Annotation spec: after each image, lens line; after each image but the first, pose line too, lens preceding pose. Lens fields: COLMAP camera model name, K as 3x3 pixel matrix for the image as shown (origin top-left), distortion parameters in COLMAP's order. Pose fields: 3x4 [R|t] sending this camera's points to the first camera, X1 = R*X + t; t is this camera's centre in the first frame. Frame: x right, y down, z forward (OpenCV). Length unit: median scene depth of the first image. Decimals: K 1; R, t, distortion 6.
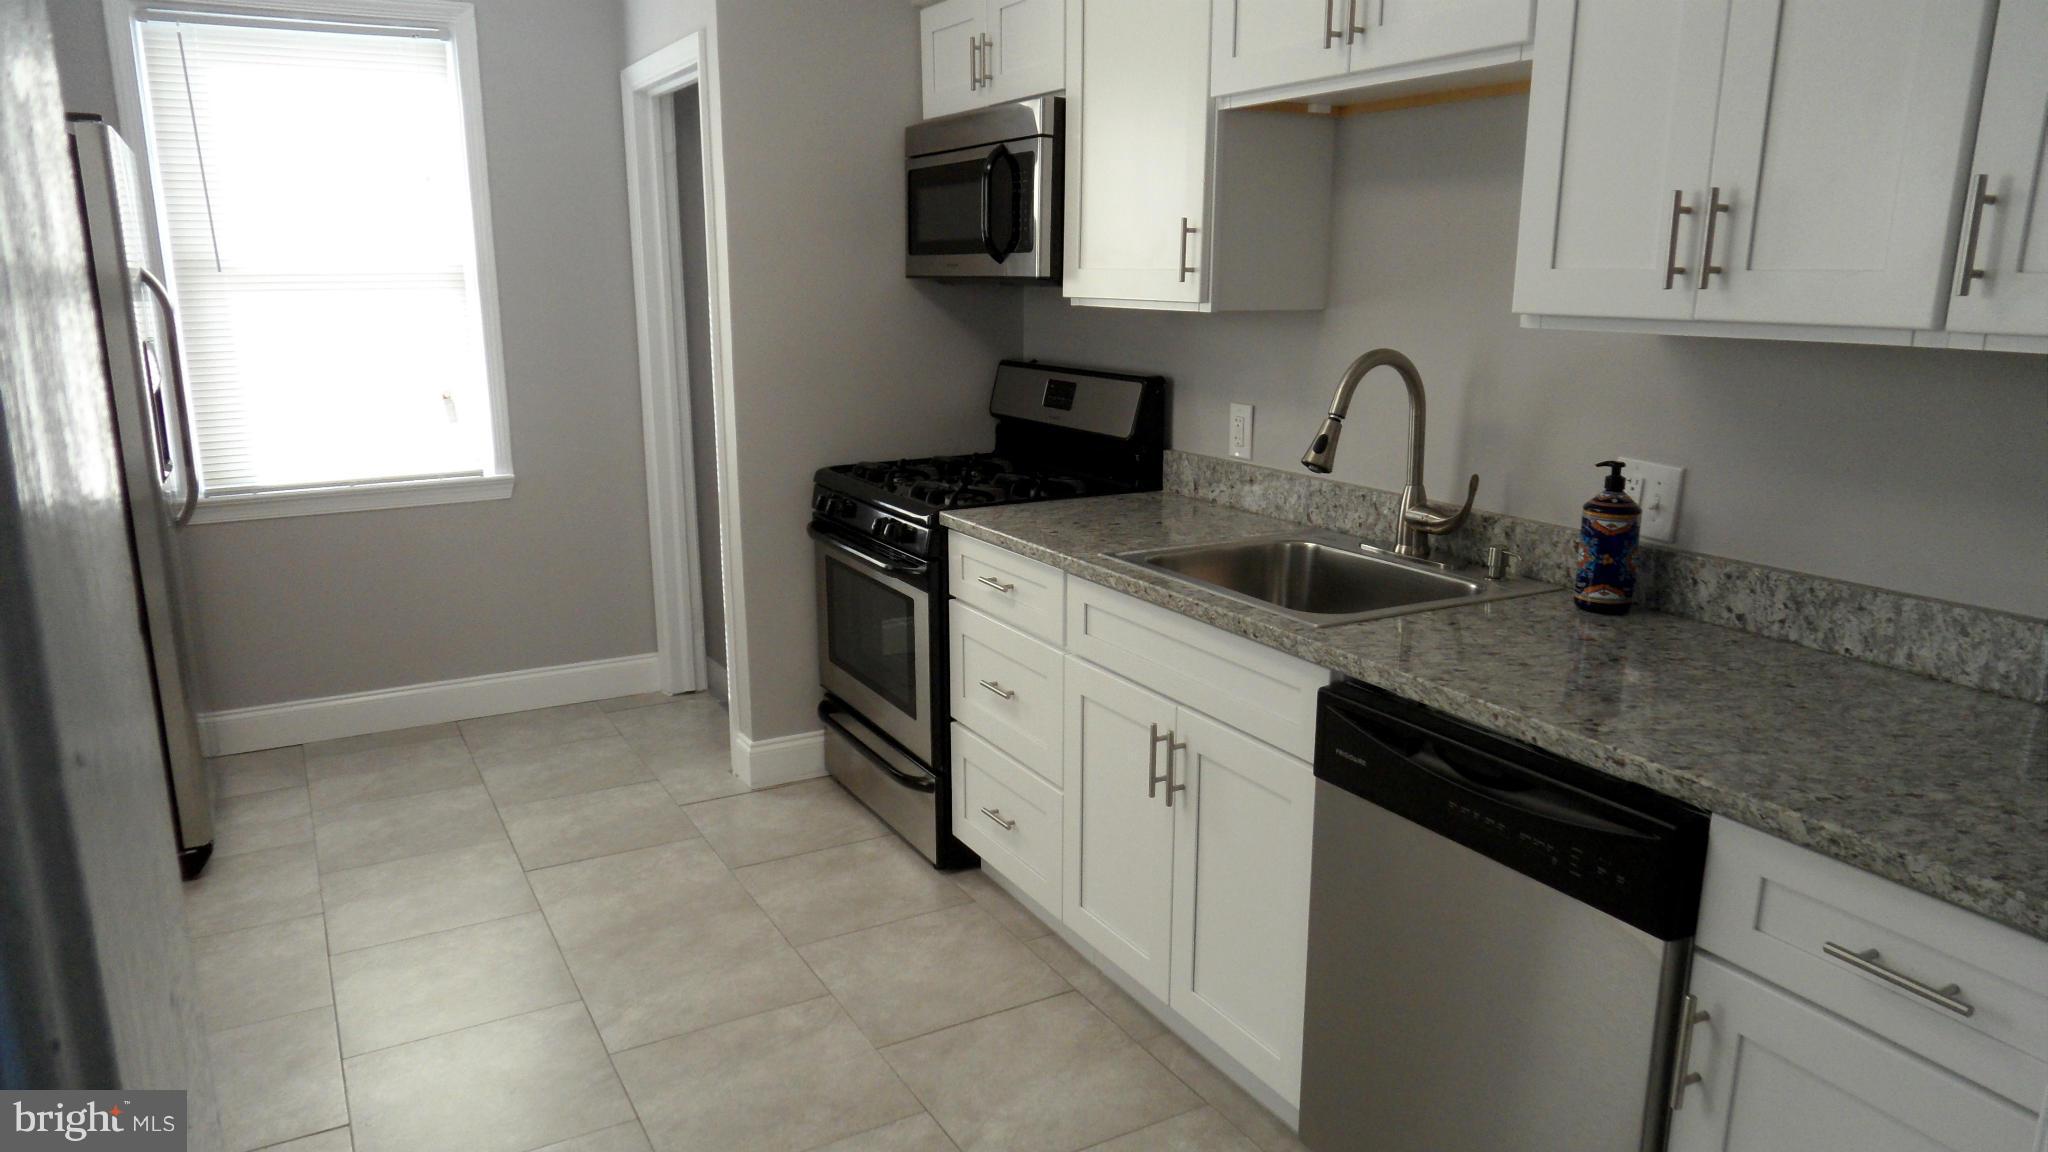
lens RADIAL K [[1360.5, 0, 1024.0], [0, 1360.5, 576.0], [0, 0, 1]] dist [-0.018363, 0.028399]
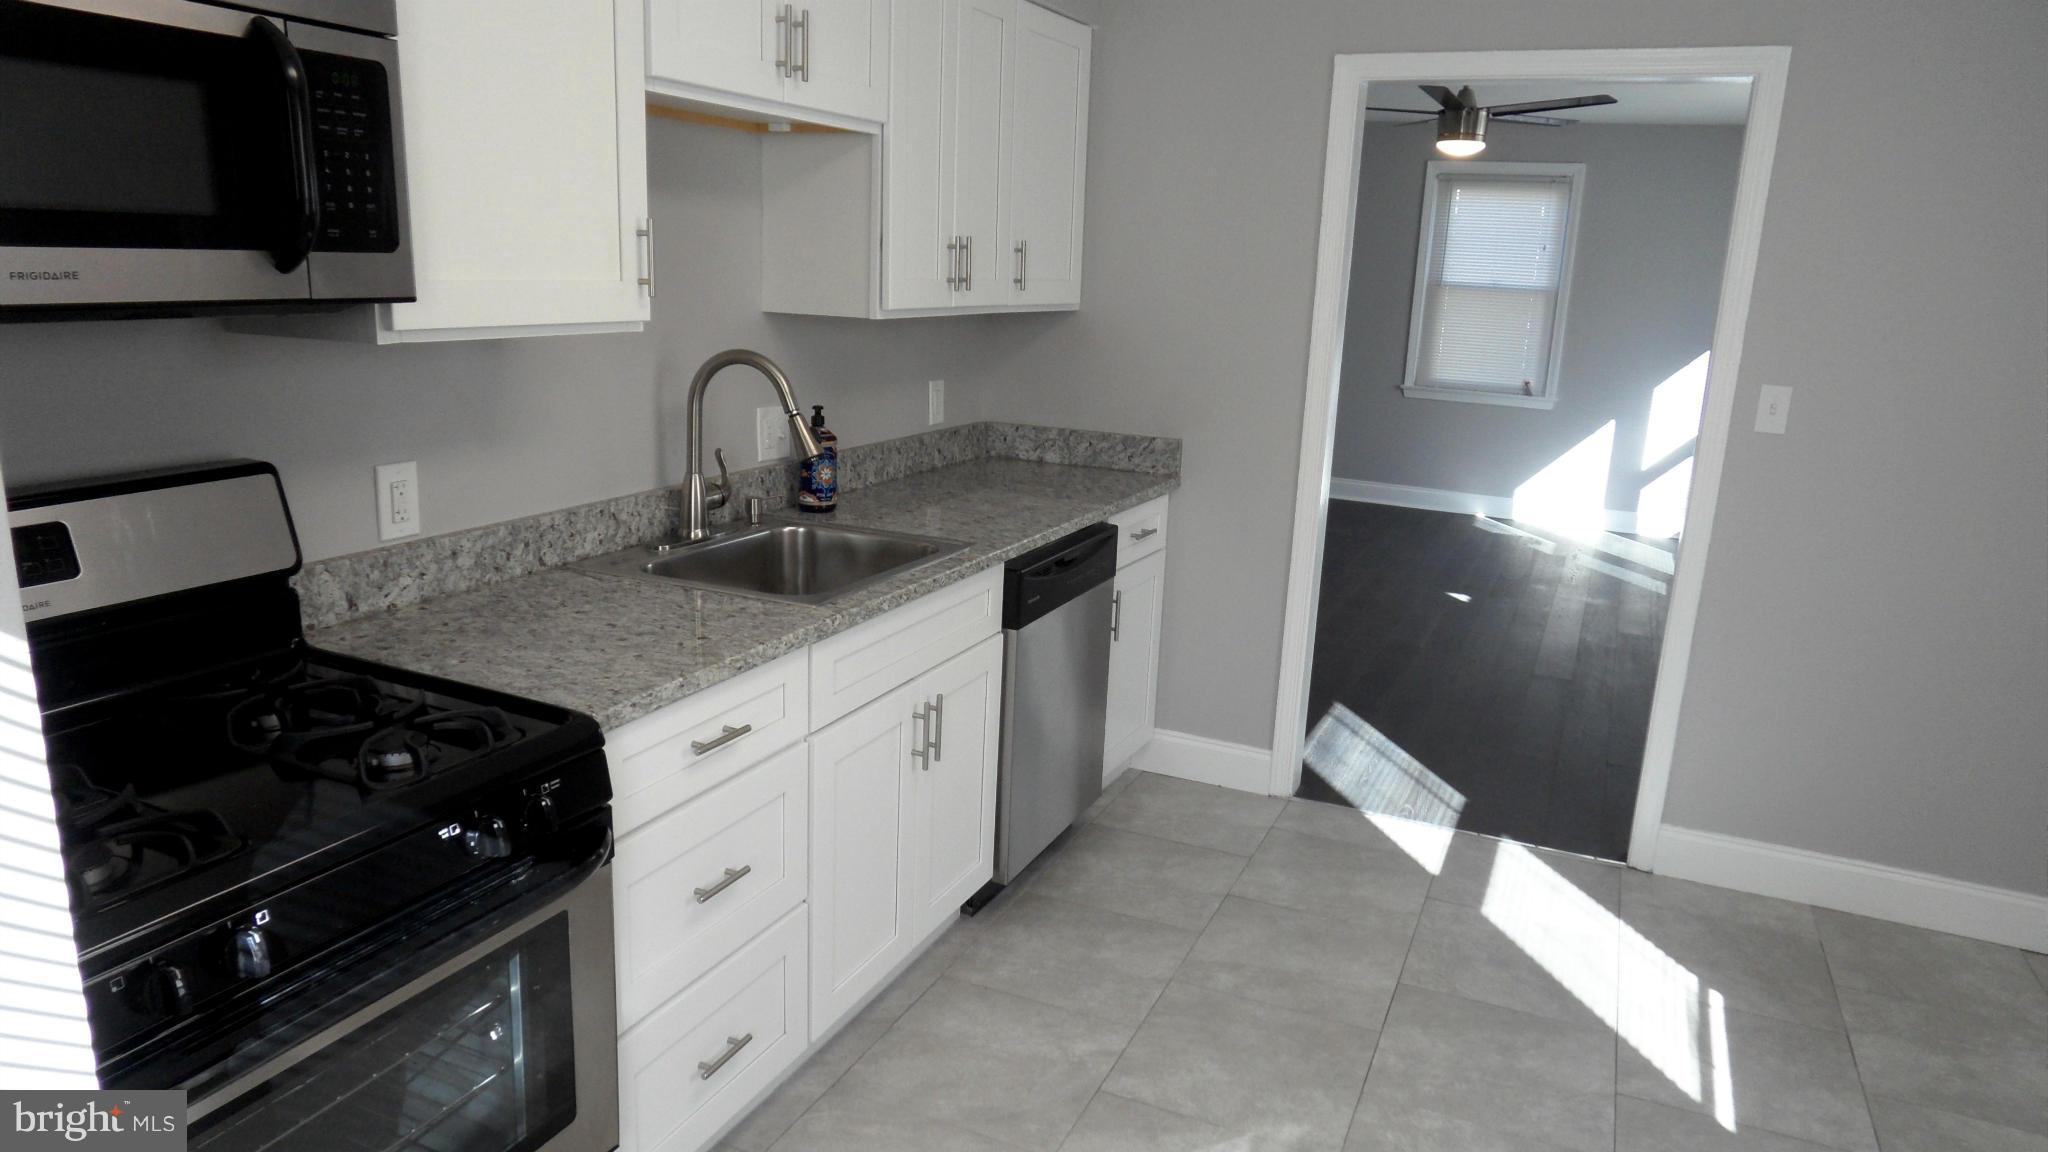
lens RADIAL K [[1367.5, 0, 1024.0], [0, 1367.5, 576.0], [0, 0, 1]] dist [-0.000018, 0.026681]
pose [[-0.592994, -0.207850, 0.777918, -0.593390], [0.138595, 0.925344, 0.352889, -0.274037], [-0.793189, 0.317076, -0.519917, 1.116315]]
